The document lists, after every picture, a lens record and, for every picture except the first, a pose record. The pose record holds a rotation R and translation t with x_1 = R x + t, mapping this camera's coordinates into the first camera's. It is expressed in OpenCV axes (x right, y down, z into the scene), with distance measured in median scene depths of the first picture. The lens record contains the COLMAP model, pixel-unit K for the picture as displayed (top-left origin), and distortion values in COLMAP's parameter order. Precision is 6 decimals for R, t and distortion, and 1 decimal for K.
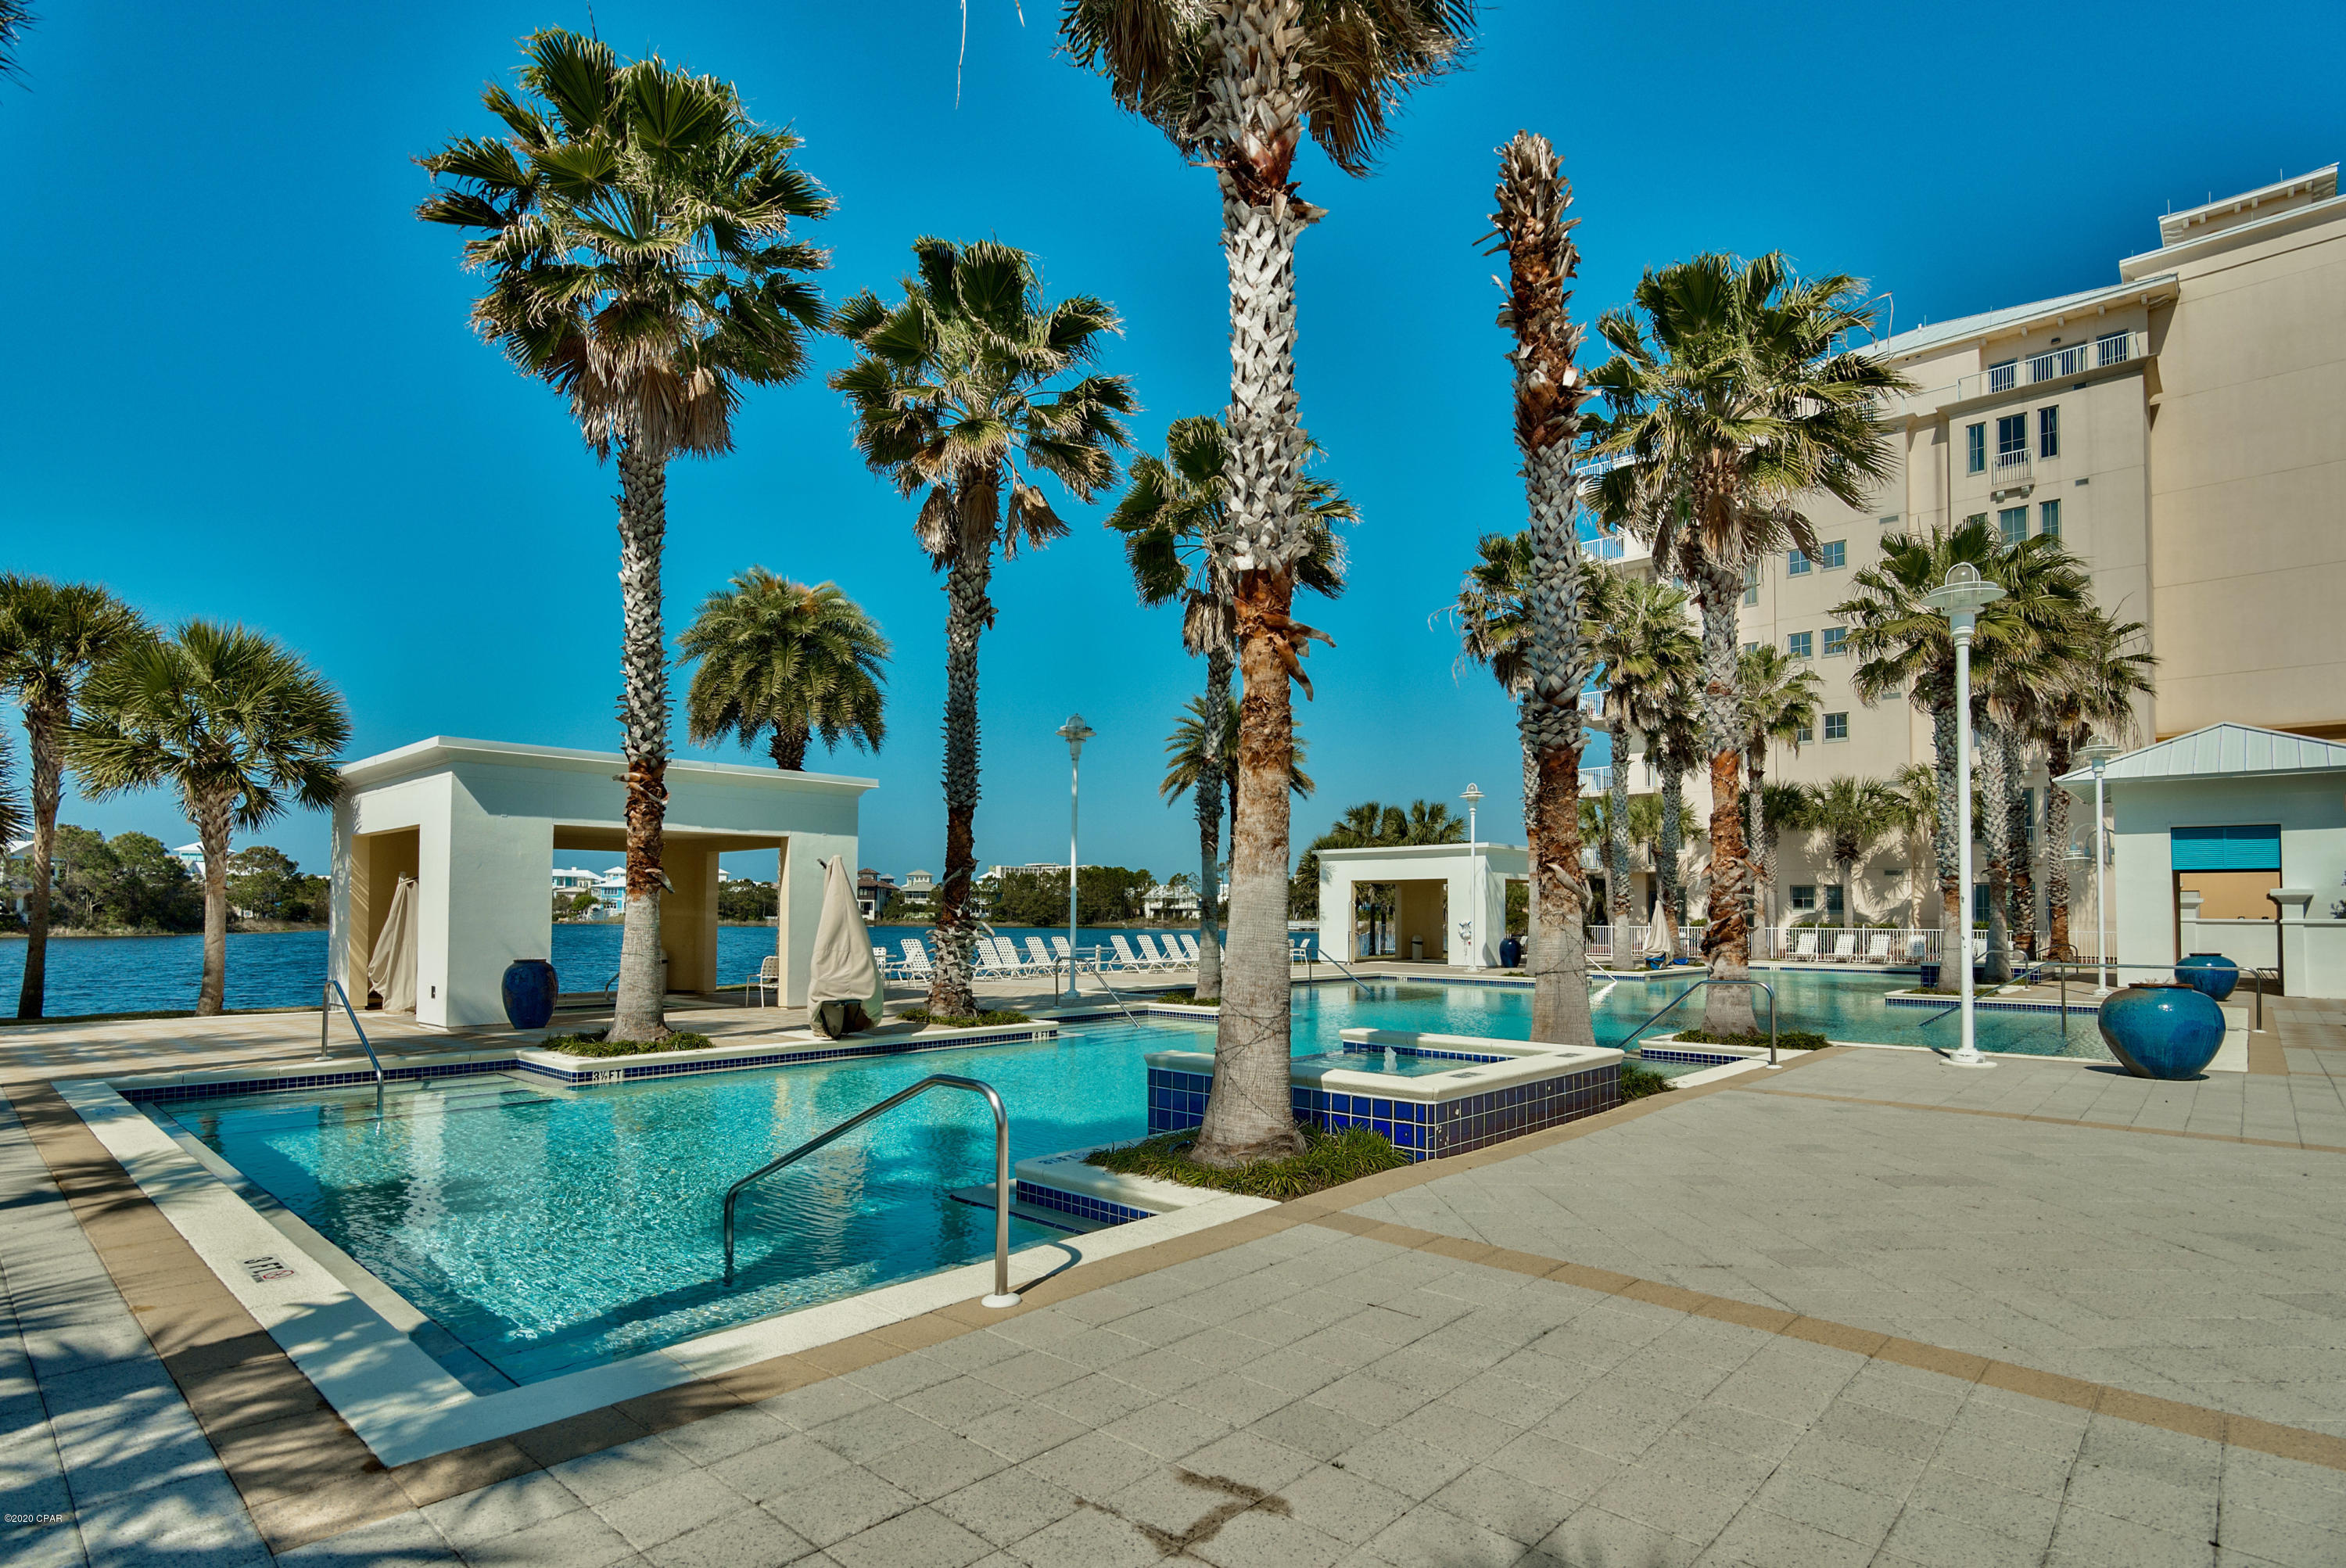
lens RADIAL K [[1149.3, 0, 1165.0], [0, 1149.3, 881.1], [0, 0, 1]] dist [0.004428, 0.000160]
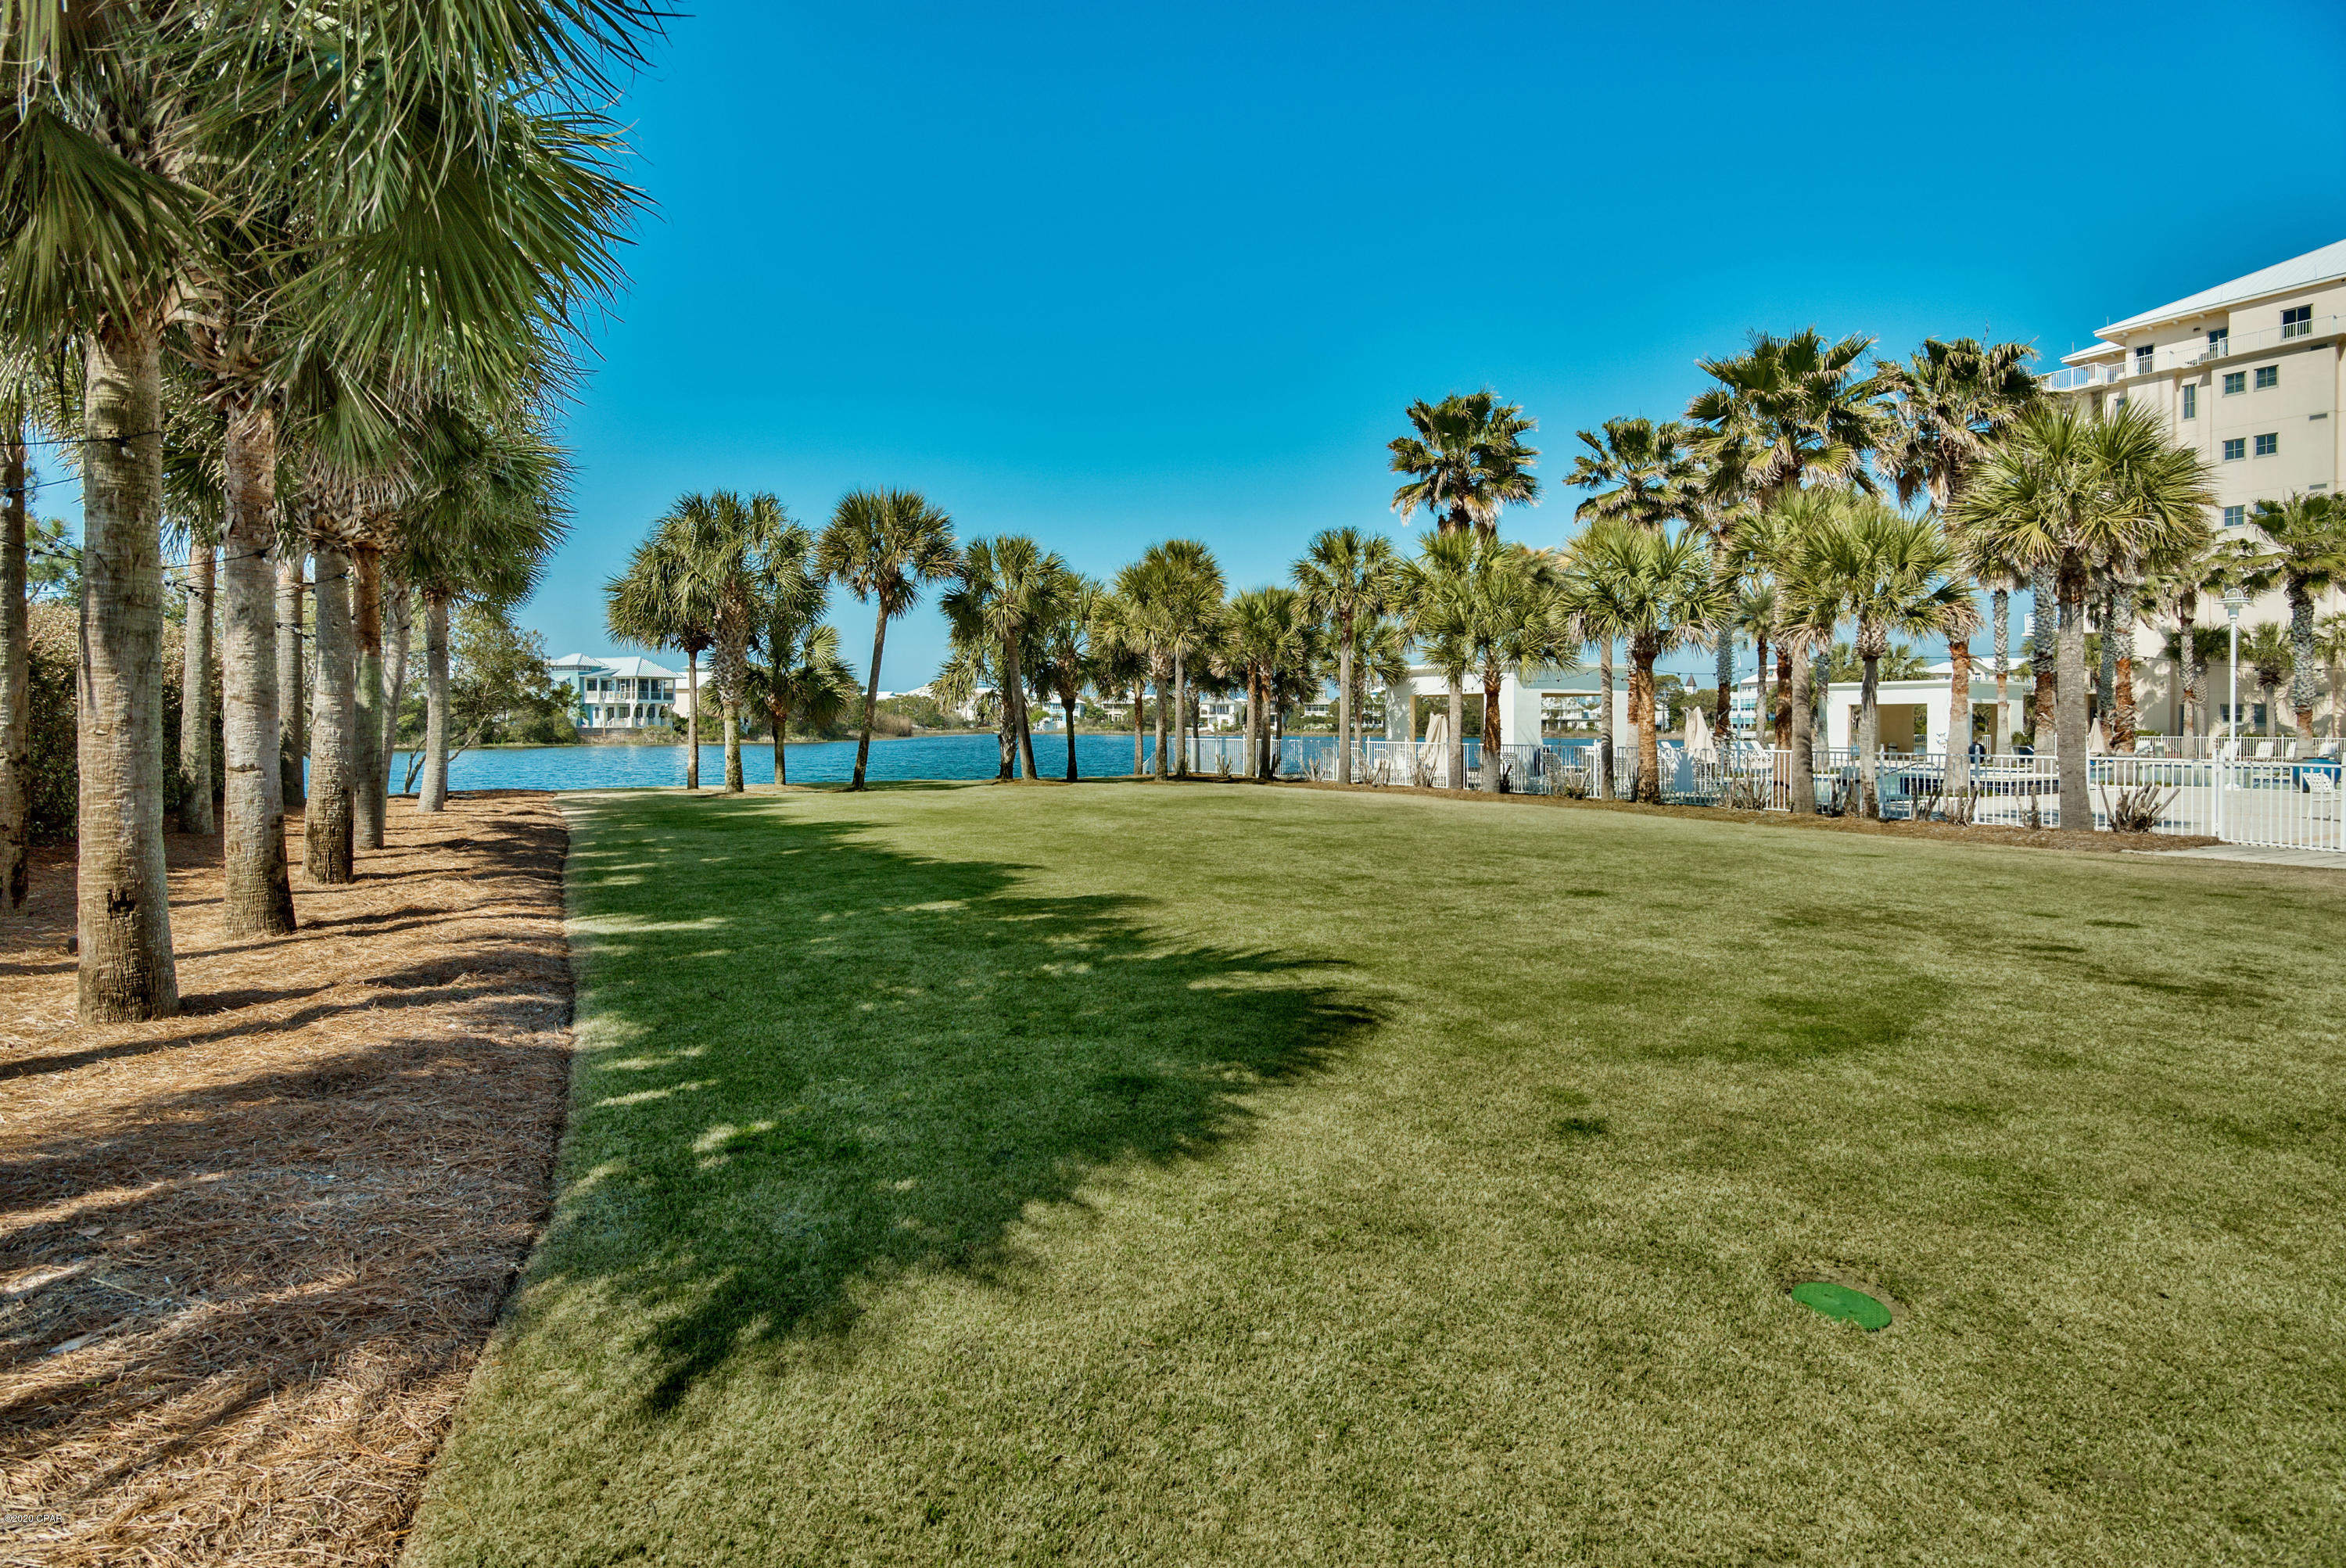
lens RADIAL K [[1149.3, 0, 1167.1], [0, 1149.3, 724.8], [0, 0, 1]] dist [0.004428, 0.000160]
pose [[0.959246, 0.001032, -0.282572, -0.242071], [0.008310, 0.999458, 0.031861, -0.025301], [0.282451, -0.032910, 0.958717, -0.620956]]
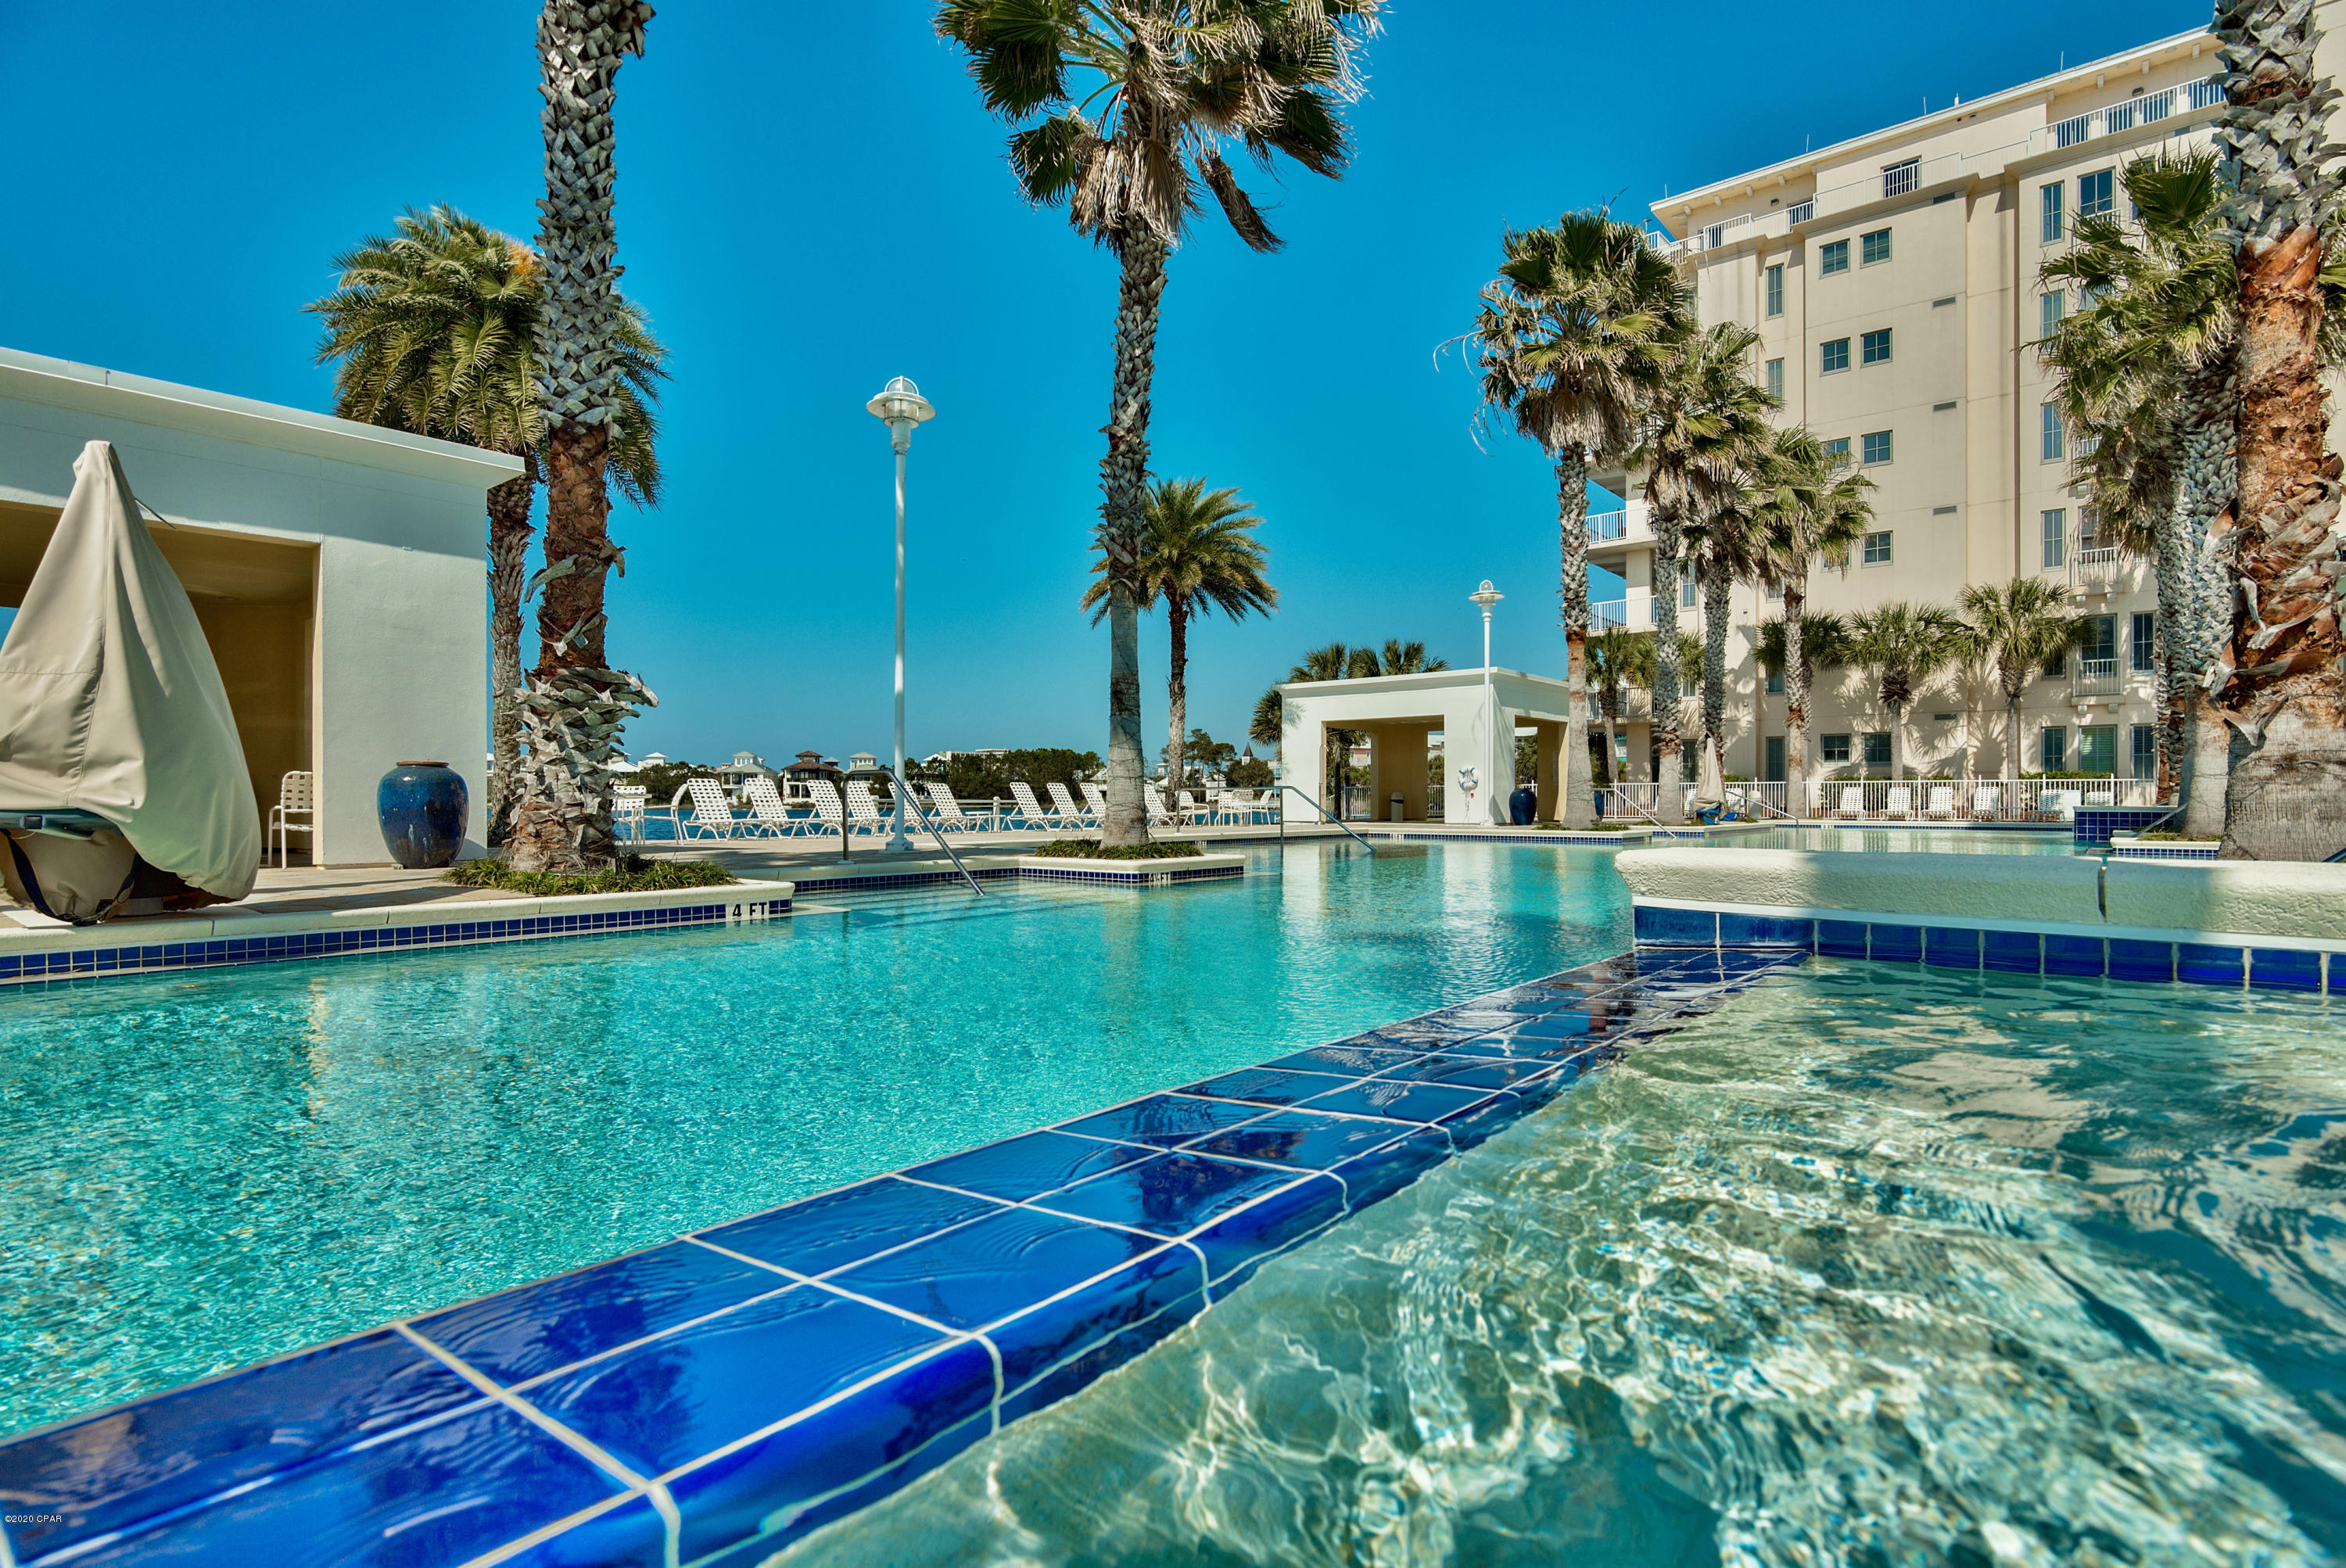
lens RADIAL K [[1149.3, 0, 1182.6], [0, 1149.3, 793.8], [0, 0, 1]] dist [0.004428, 0.000160]
pose [[0.998165, -0.004650, 0.060379, 0.014675], [0.003036, 0.999636, 0.026790, 0.026253], [-0.060482, -0.026557, 0.997816, 0.184703]]
